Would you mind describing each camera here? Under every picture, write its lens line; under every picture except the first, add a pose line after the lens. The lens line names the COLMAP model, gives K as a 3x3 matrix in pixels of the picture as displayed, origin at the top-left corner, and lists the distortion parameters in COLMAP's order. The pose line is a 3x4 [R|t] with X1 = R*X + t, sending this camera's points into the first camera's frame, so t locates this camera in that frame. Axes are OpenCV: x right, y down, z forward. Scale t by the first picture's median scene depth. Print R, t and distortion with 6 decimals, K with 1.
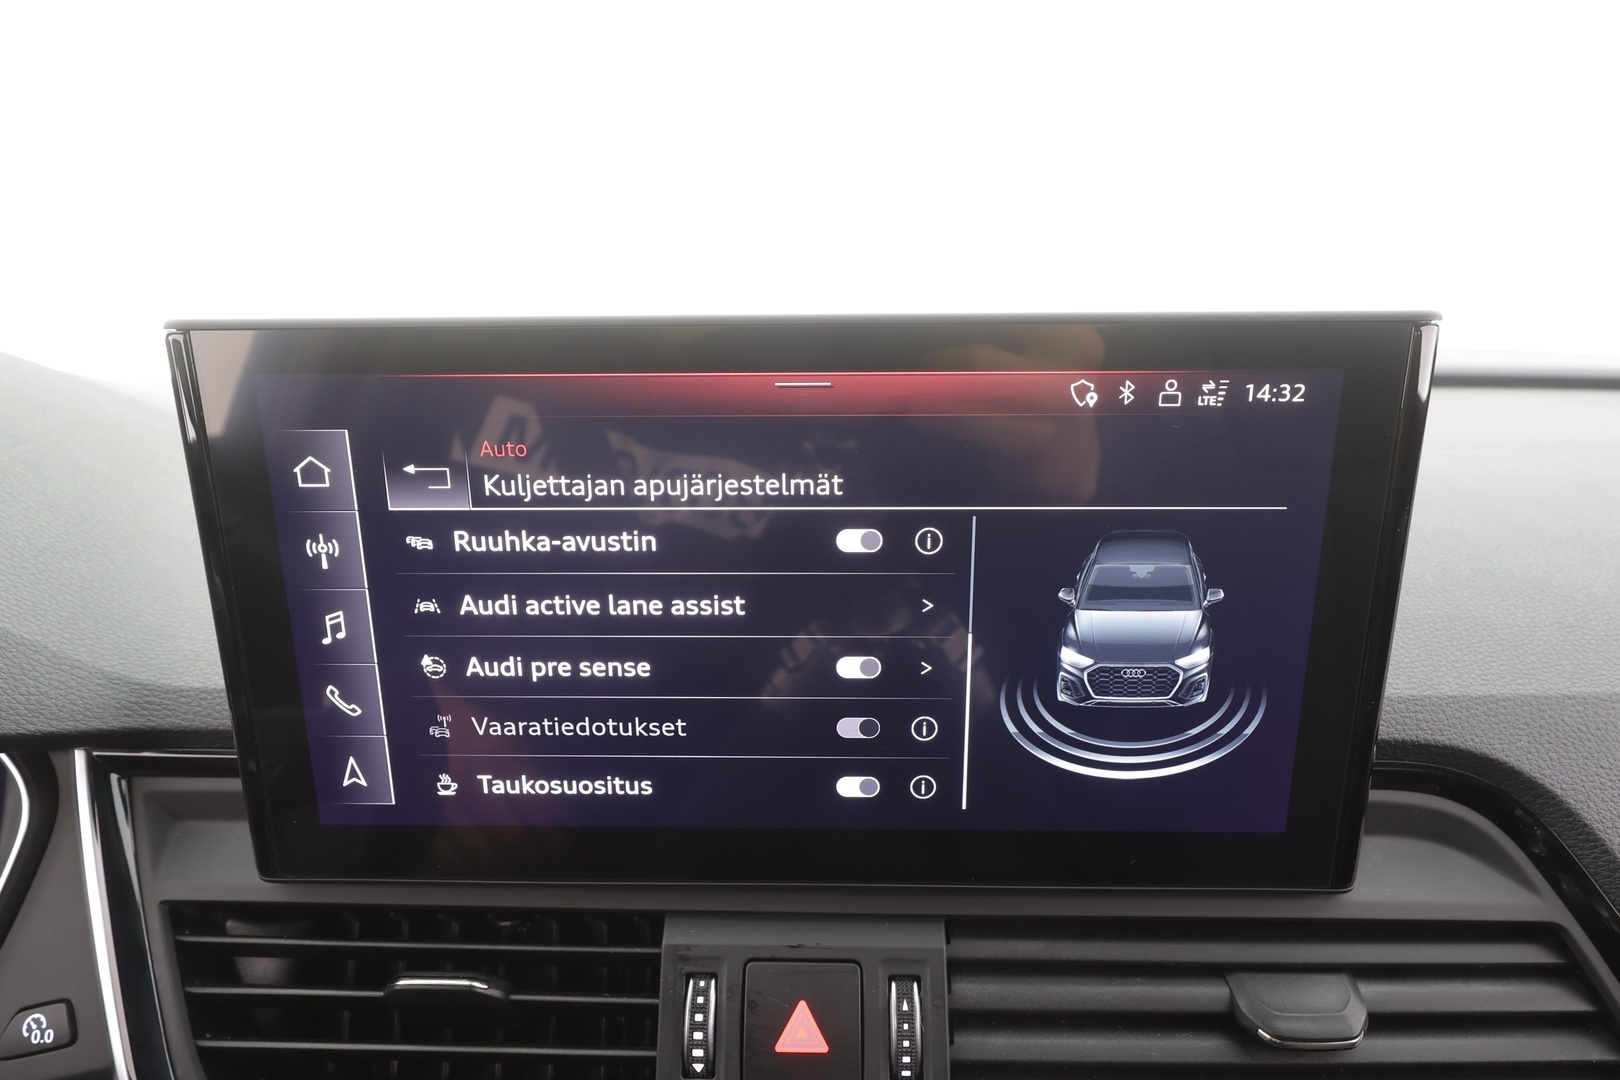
lens RADIAL K [[970.8, 0, 804.3], [0, 970.8, 542.7], [0, 0, 1]] dist [0.001900, 0.000099]
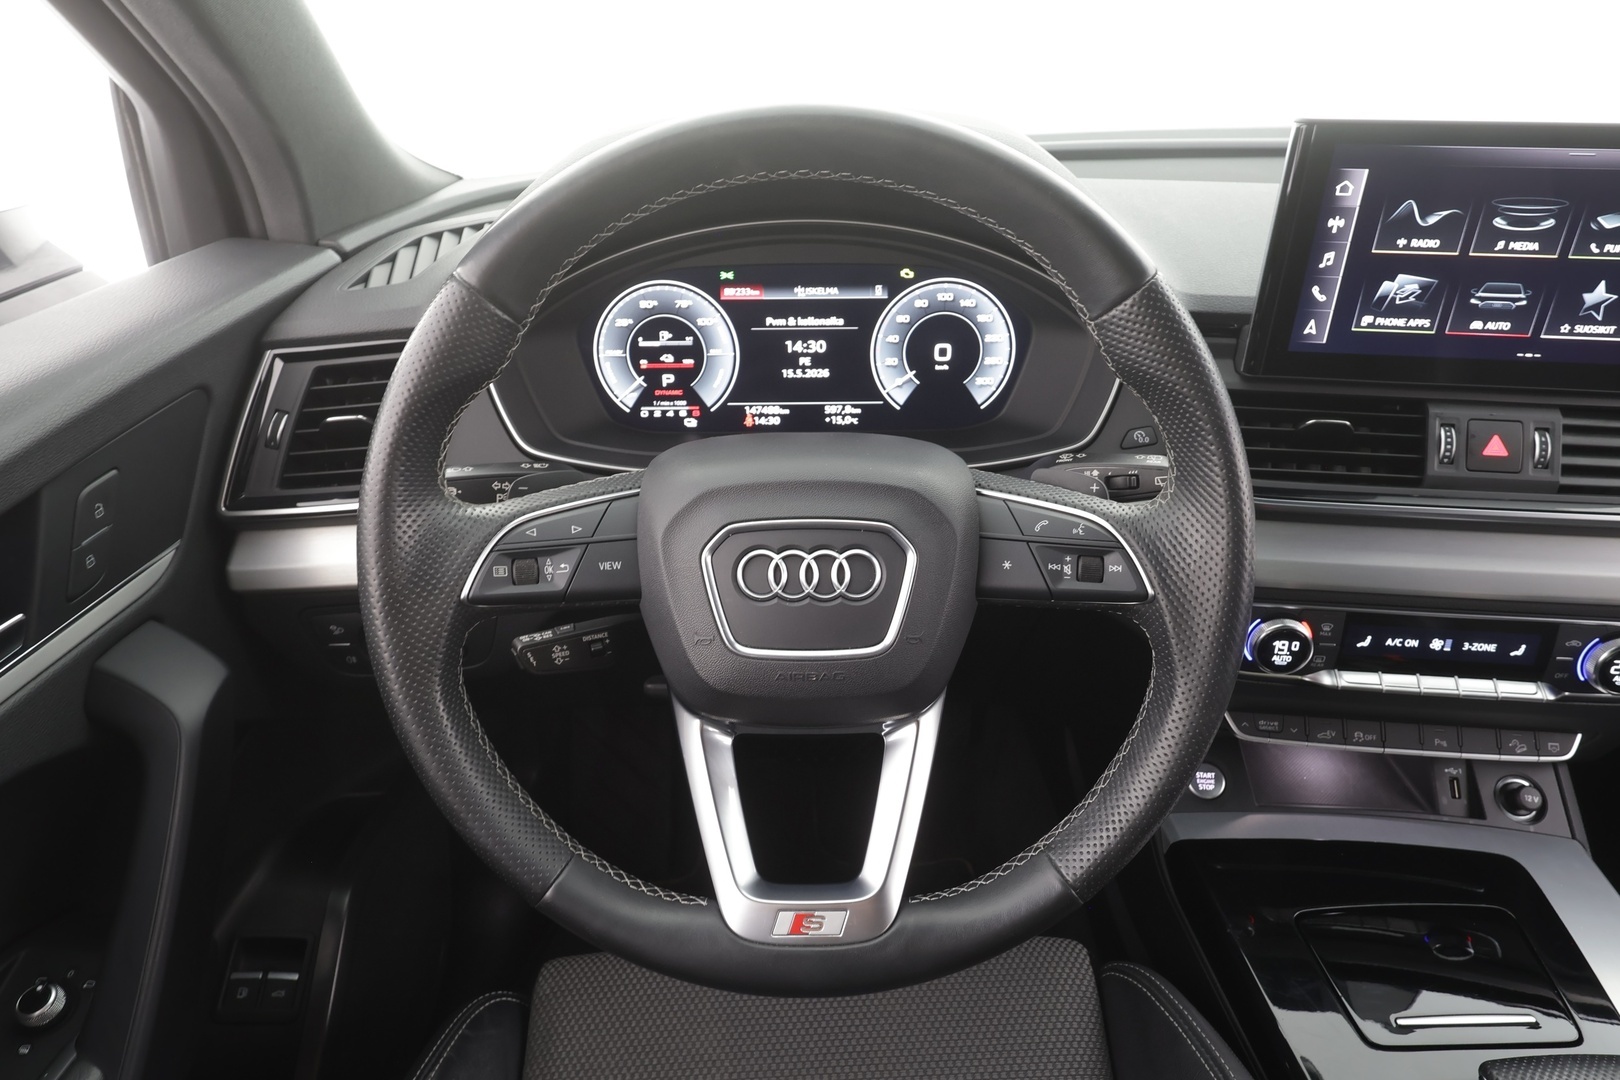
lens RADIAL K [[968.1, 0, 806.6], [0, 968.1, 543.6], [0, 0, 1]] dist [0.003530, -0.001207]
pose [[0.994920, 0.066429, -0.075642, -1.415693], [-0.047763, 0.972913, 0.226182, 0.266918], [0.088618, -0.221420, 0.971144, -1.426301]]
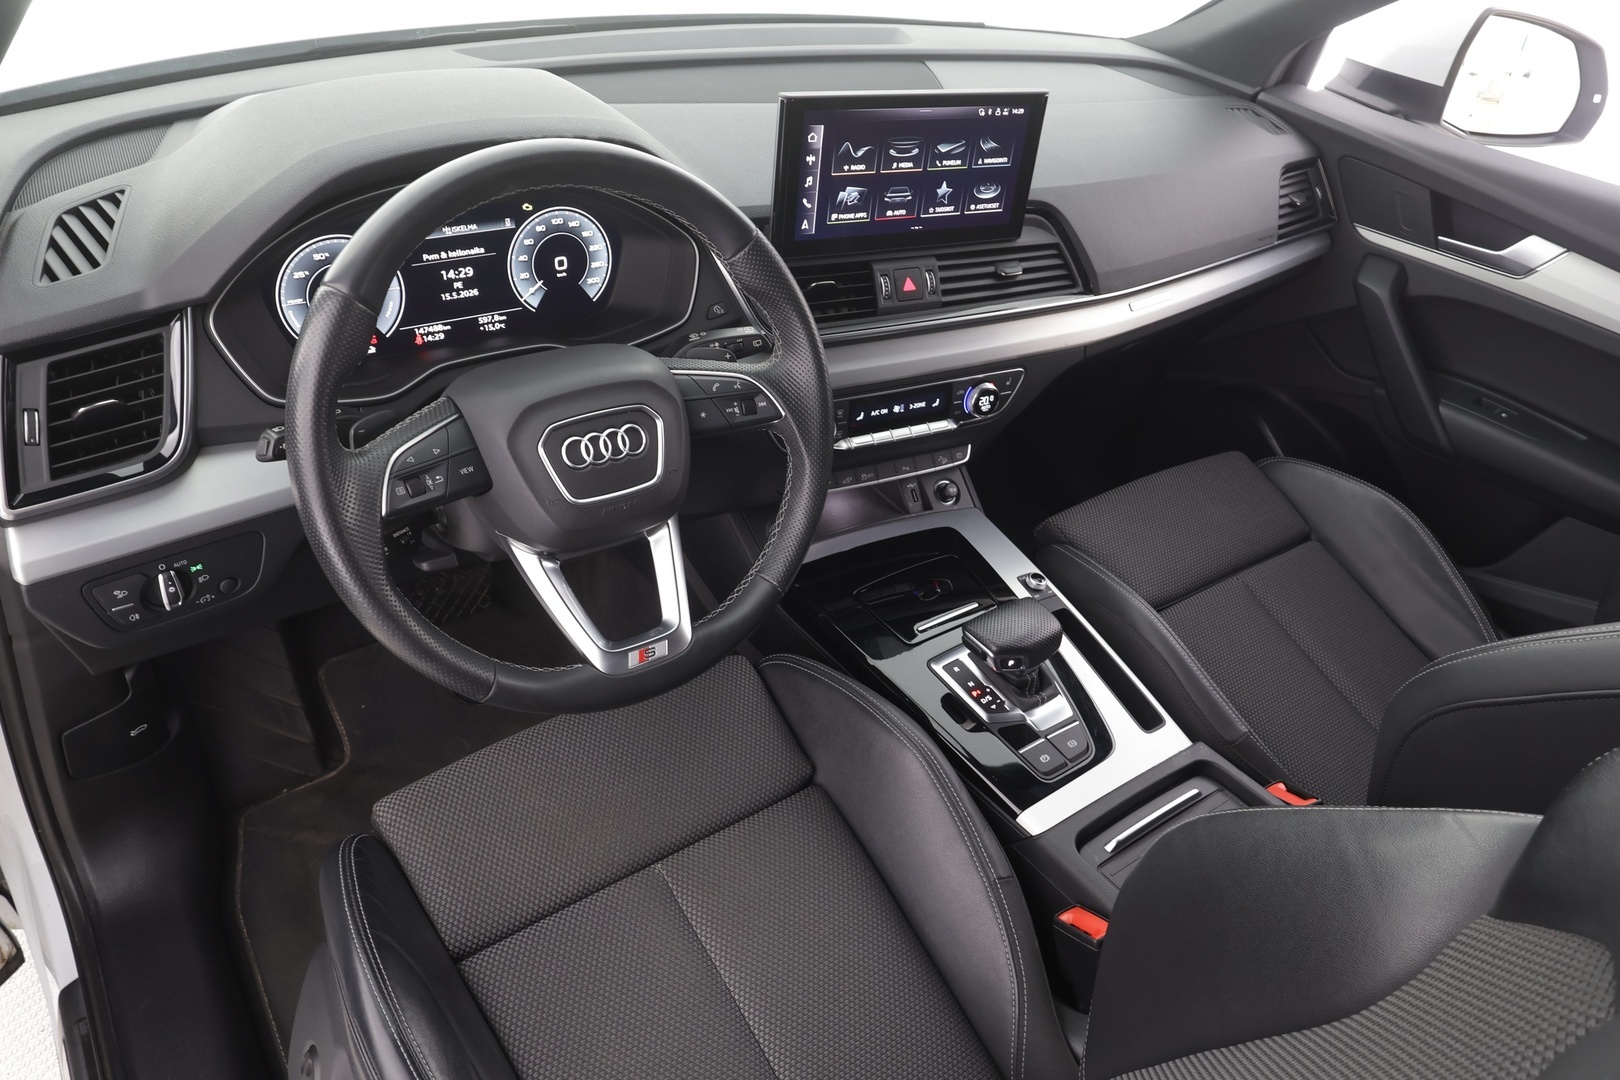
lens RADIAL K [[1119.6, 0, 810.0], [0, 1119.6, 540.0], [0, 0, 1]] dist [0.004076, 0.000717]
pose [[0.869066, -0.188366, 0.457430, -2.504470], [0.010839, 0.931698, 0.363073, -0.175331], [-0.494577, -0.310577, 0.811748, -2.673674]]
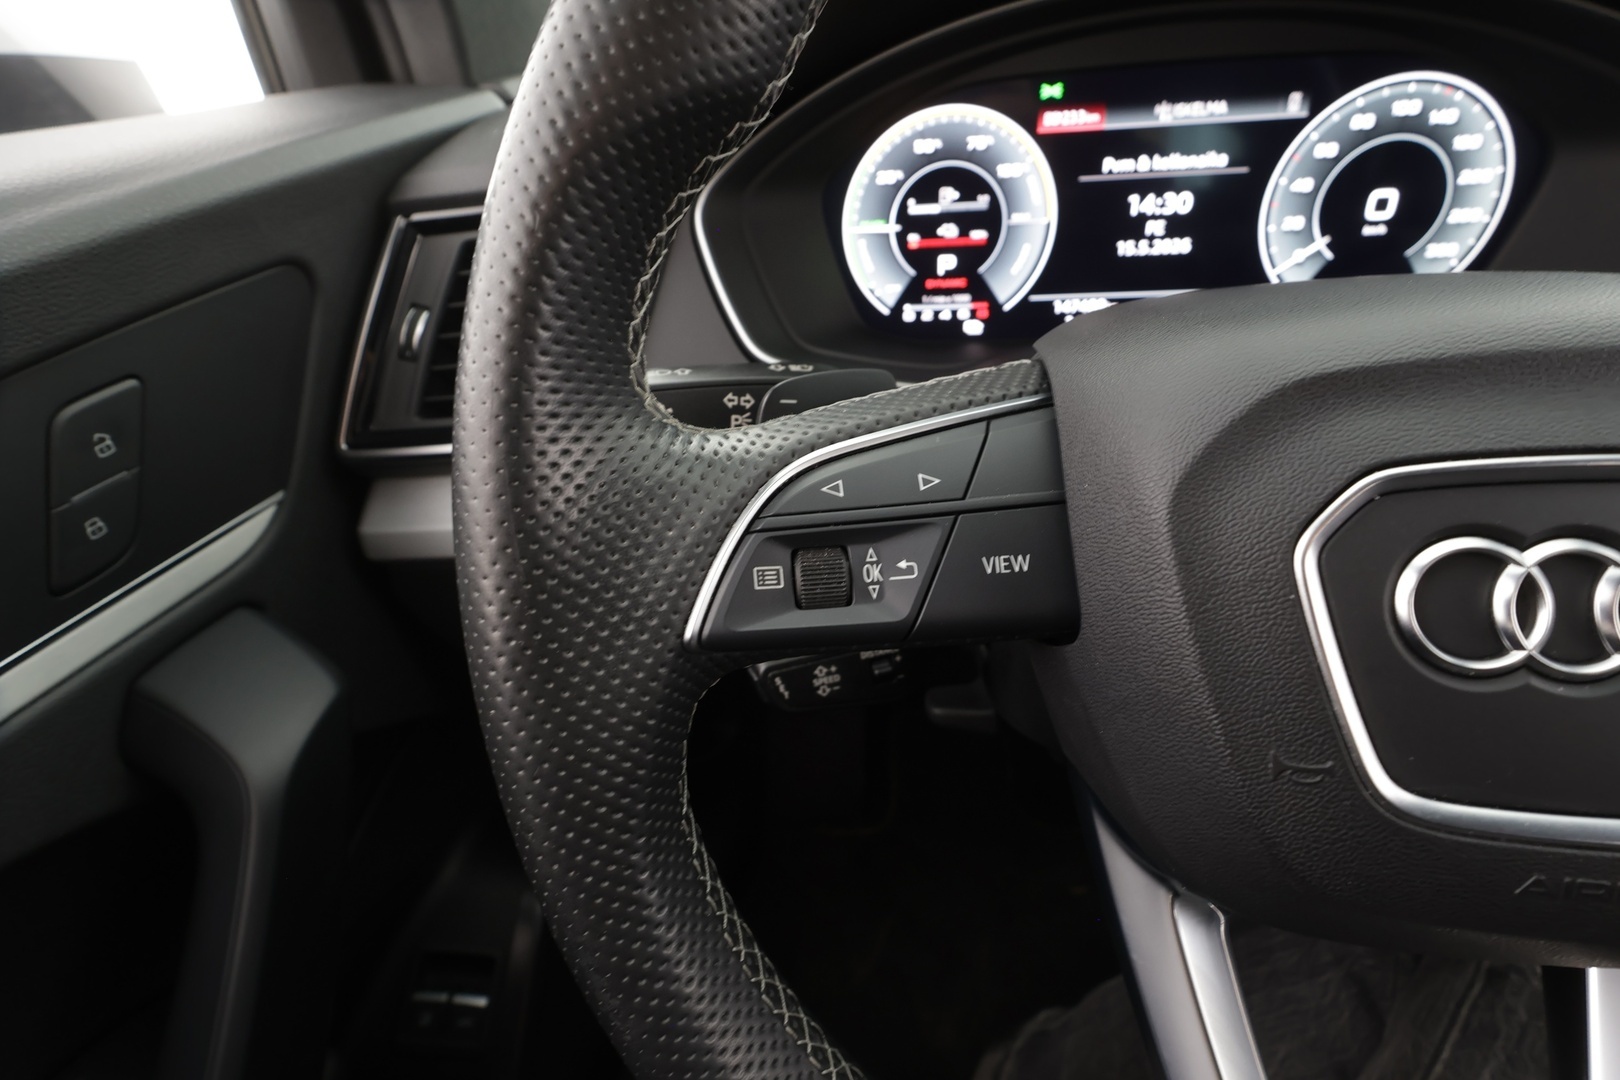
lens RADIAL K [[743.3, 0, 810.7], [0, 743.3, 547.4], [0, 0, 1]] dist [-0.000754, -0.000196]
pose [[0.974916, 0.090694, -0.203257, -1.934304], [-0.023013, 0.949394, 0.313244, 0.522398], [0.221380, -0.300709, 0.927666, -0.345228]]
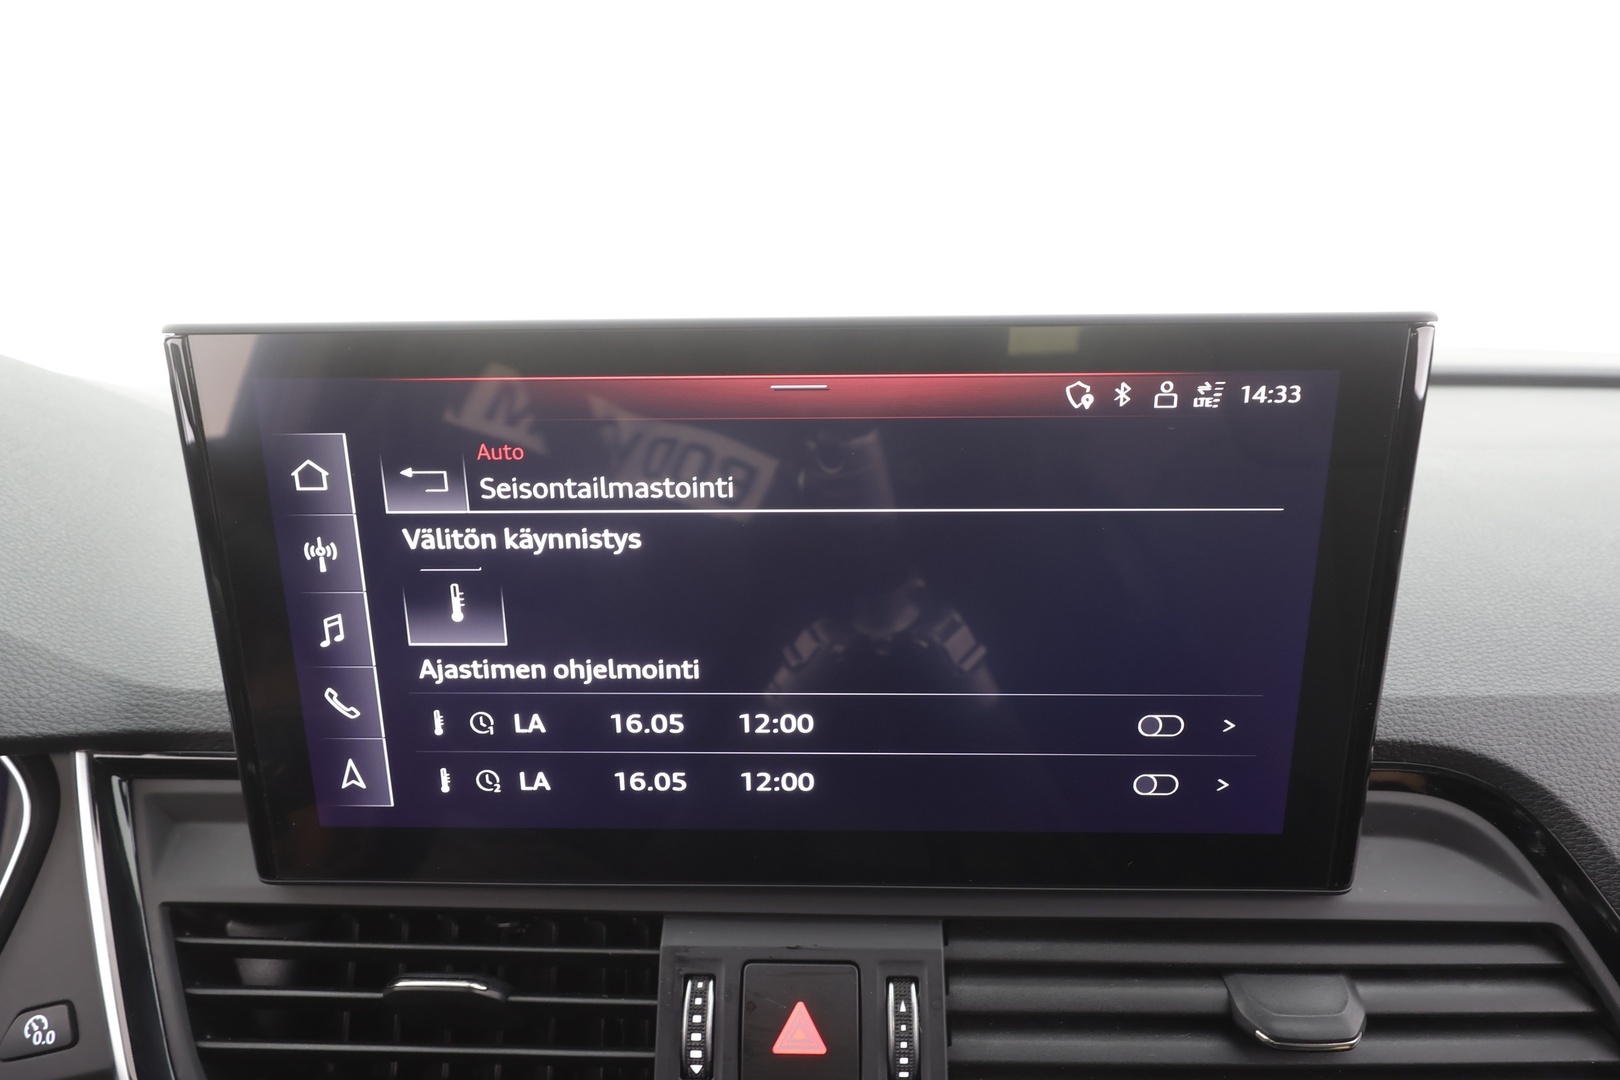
lens RADIAL K [[968.1, 0, 806.6], [0, 968.1, 543.6], [0, 0, 1]] dist [0.003530, -0.001207]
pose [[0.999992, -0.002046, -0.003480, 0.009093], [0.002042, 0.999997, -0.001246, -0.000011], [0.003482, 0.001239, 0.999993, -0.000231]]
